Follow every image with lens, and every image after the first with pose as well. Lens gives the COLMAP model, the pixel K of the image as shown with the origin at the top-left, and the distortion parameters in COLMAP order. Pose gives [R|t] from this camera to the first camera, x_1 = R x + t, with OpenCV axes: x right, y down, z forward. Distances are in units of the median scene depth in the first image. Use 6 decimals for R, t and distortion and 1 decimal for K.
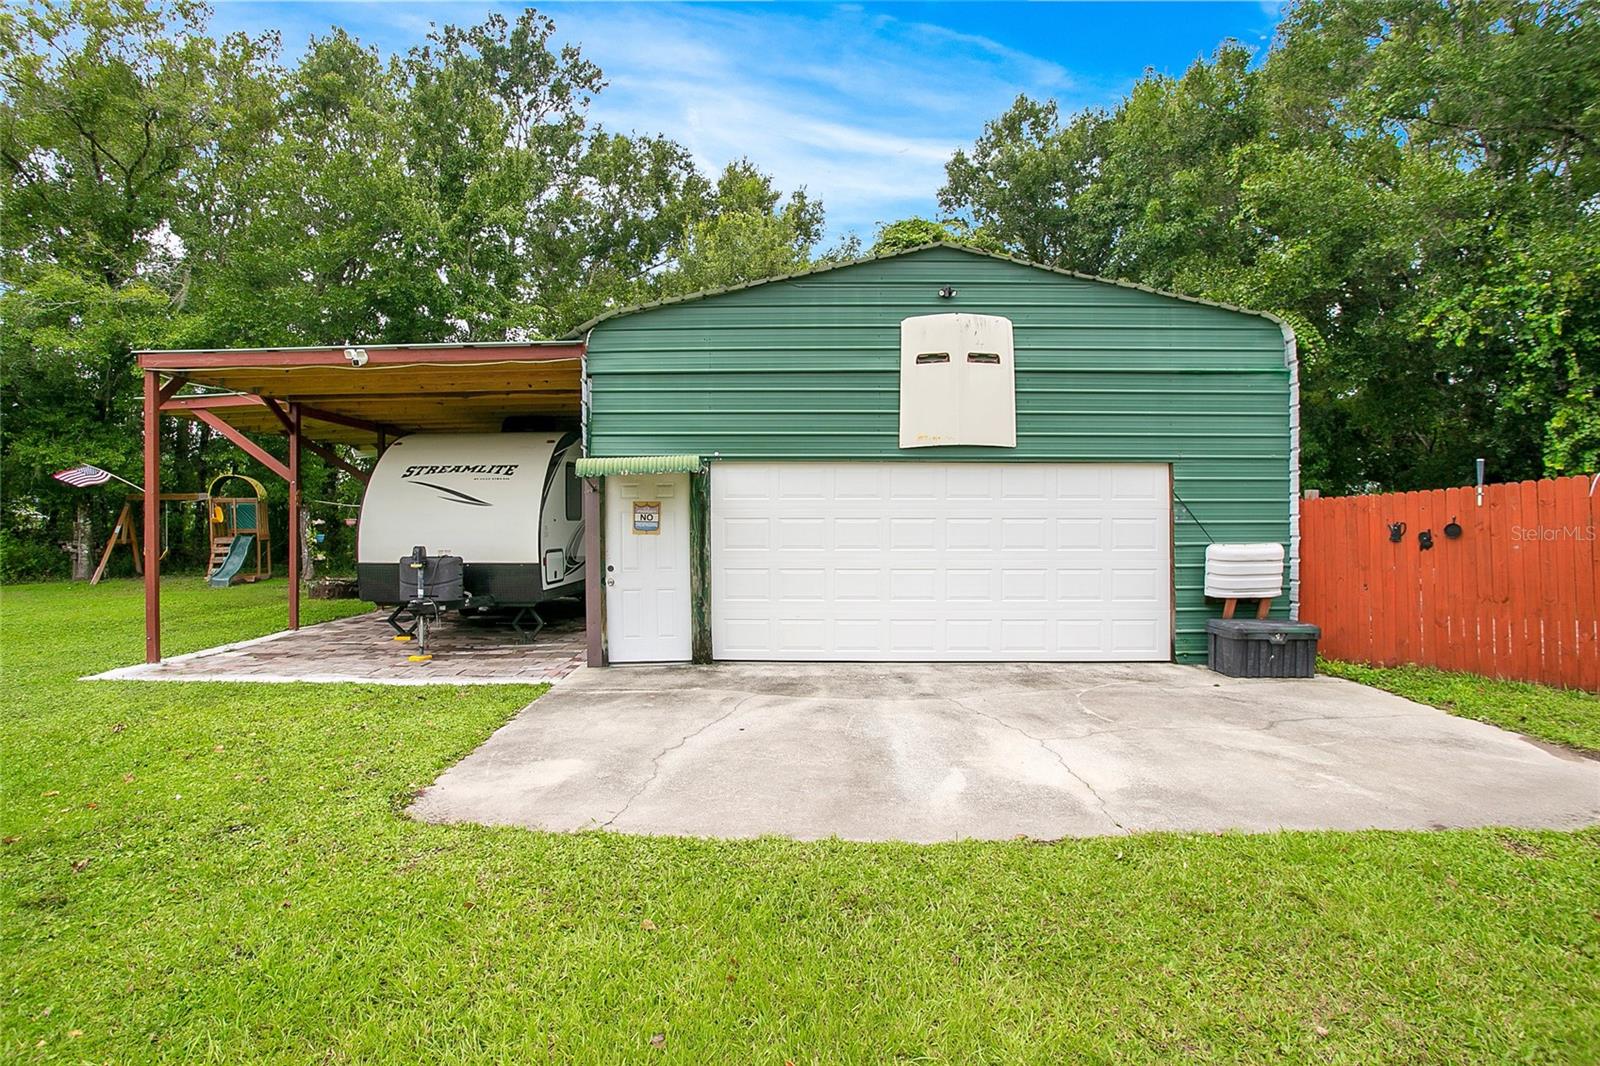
lens RADIAL K [[776.3, 0, 799.6], [0, 776.3, 529.0], [0, 0, 1]] dist [-0.003720, 0.000180]
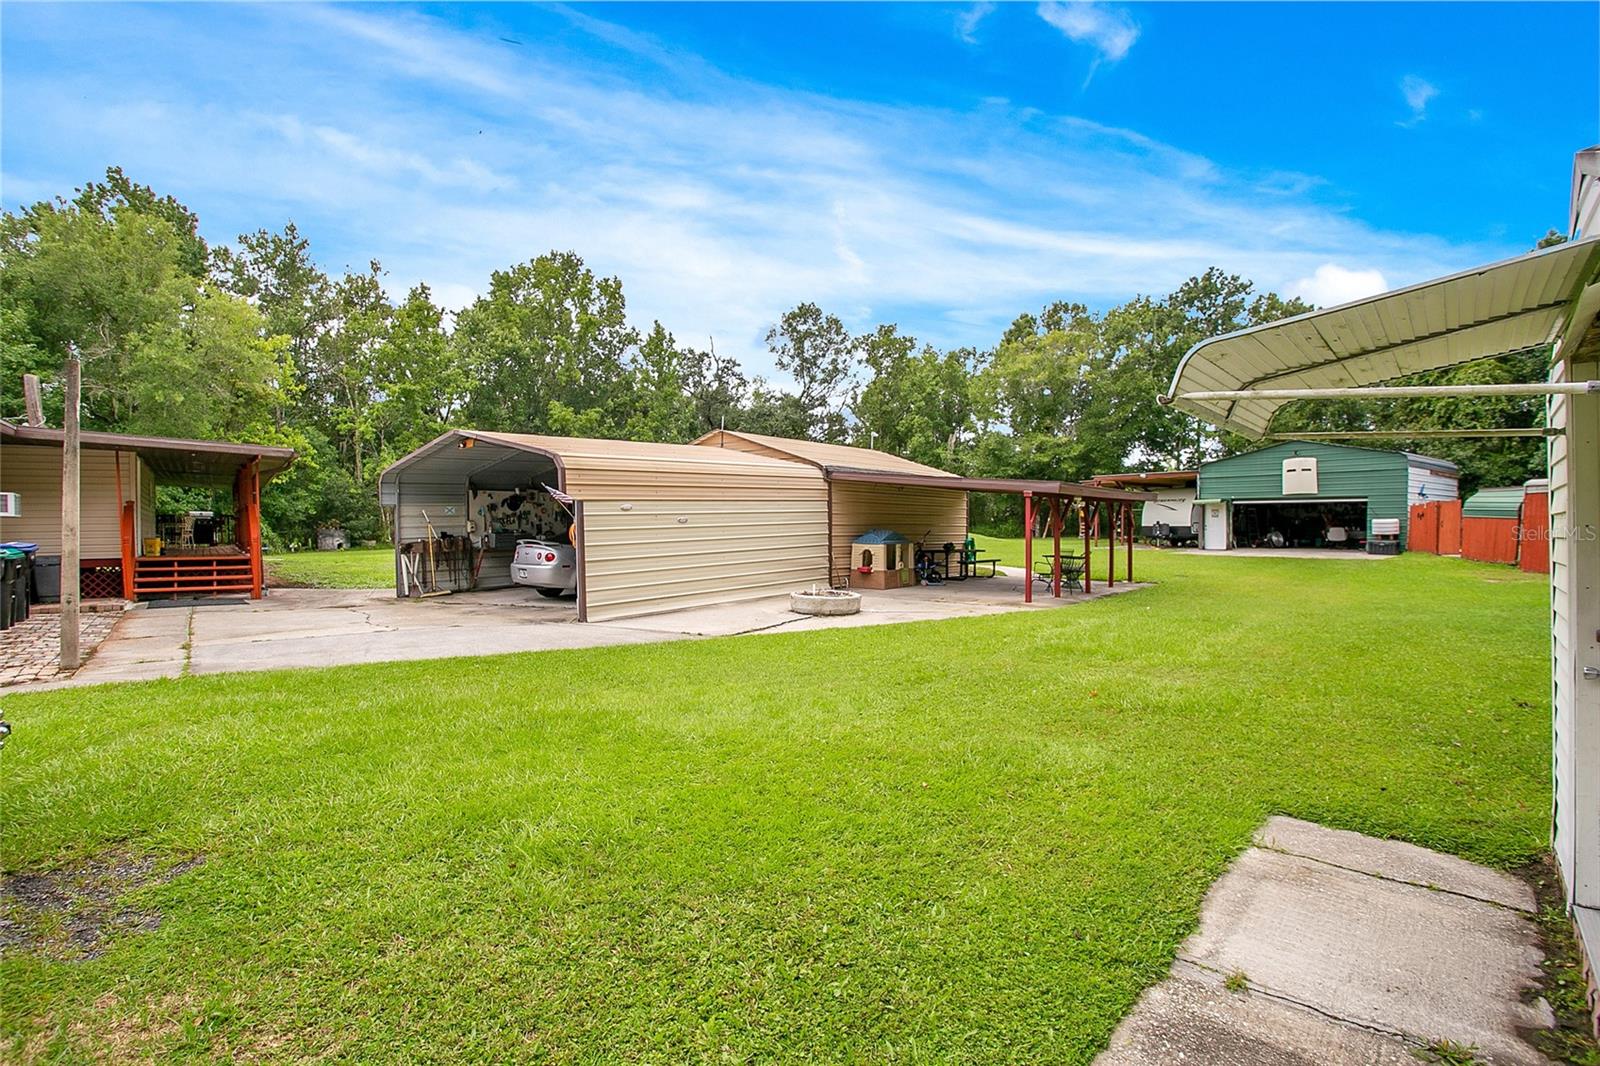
lens RADIAL K [[776.3, 0, 799.9], [0, 776.3, 527.8], [0, 0, 1]] dist [-0.003720, 0.000180]
pose [[0.627973, 0.001202, -0.778234, 1.599793], [0.001721, 0.999994, 0.002933, 0.042762], [0.778233, -0.003181, 0.627967, -3.224694]]
